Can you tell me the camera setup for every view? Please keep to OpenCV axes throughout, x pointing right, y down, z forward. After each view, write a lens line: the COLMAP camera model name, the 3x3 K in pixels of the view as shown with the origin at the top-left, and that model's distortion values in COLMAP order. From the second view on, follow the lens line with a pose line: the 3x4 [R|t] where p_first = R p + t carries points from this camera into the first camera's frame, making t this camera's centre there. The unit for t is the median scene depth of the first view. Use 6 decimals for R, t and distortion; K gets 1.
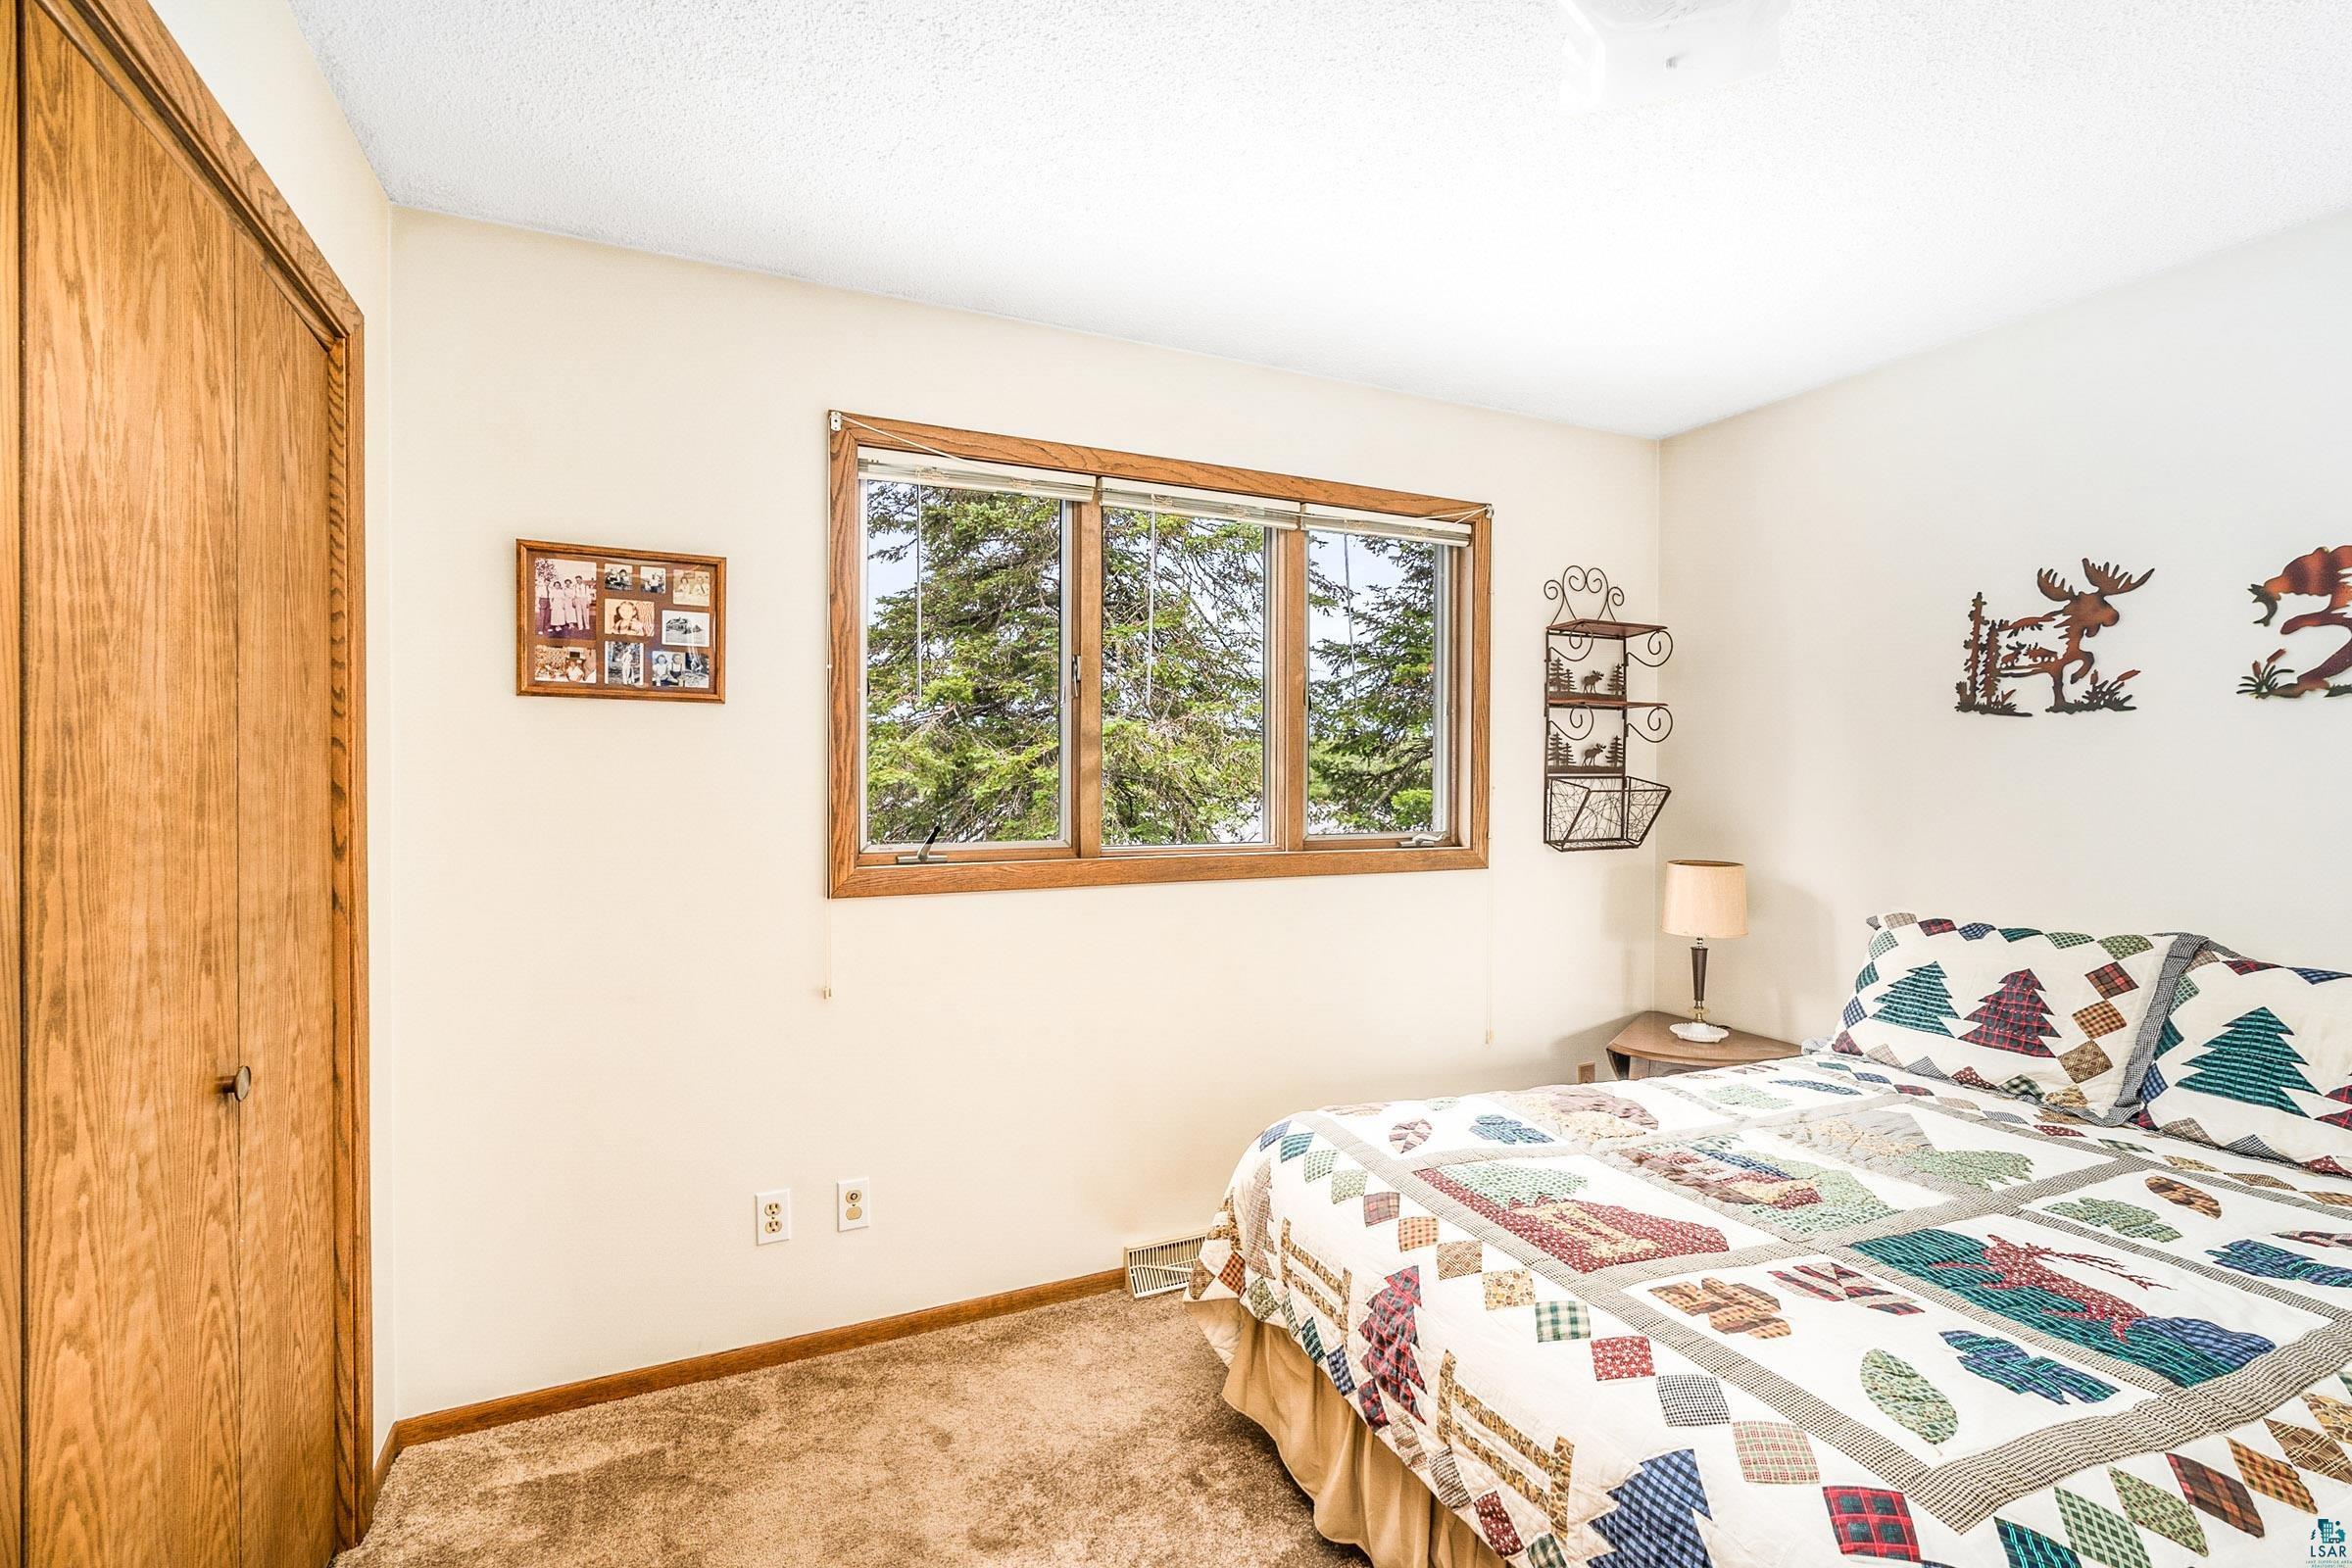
lens RADIAL K [[1075.2, 0, 1177.5], [0, 1075.2, 788.7], [0, 0, 1]] dist [-0.002024, 0.001250]
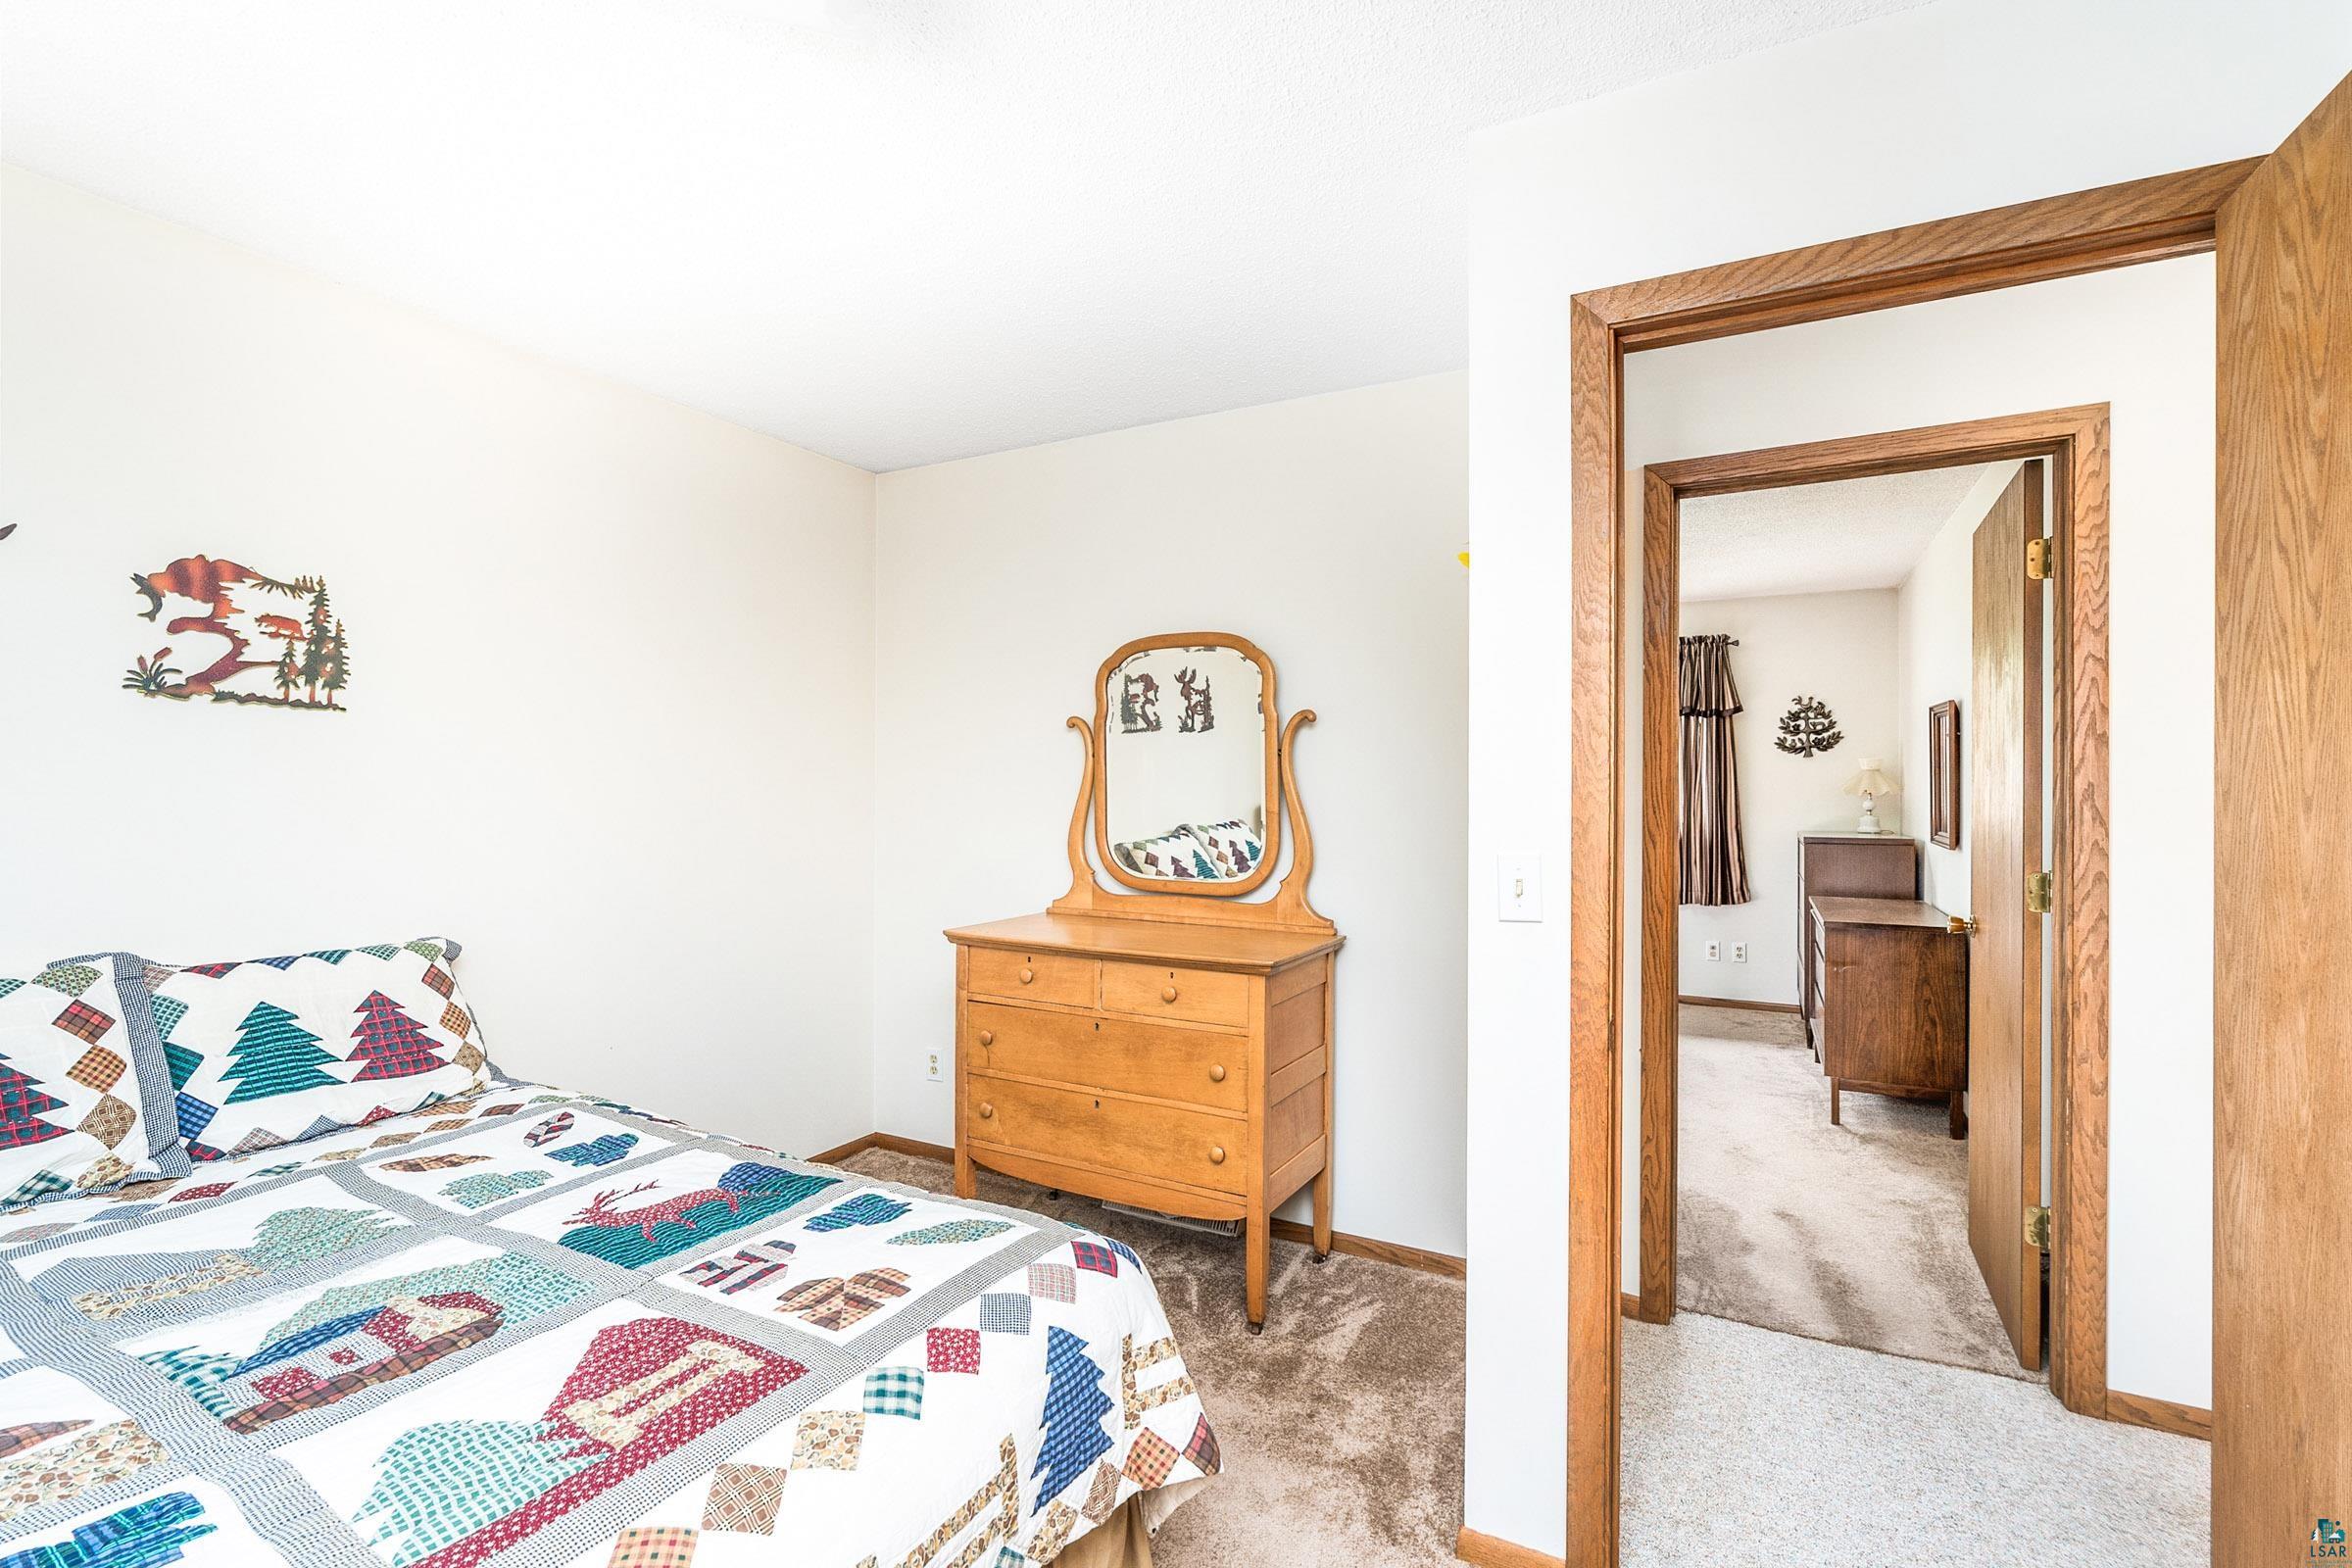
lens RADIAL K [[1075.2, 0, 1171.5], [0, 1075.2, 789.4], [0, 0, 1]] dist [-0.002024, 0.001250]
pose [[-0.603513, -0.007032, 0.797323, -0.390179], [0.001540, 0.999949, 0.009984, -0.010707], [-0.797352, 0.007254, -0.603471, 1.079172]]
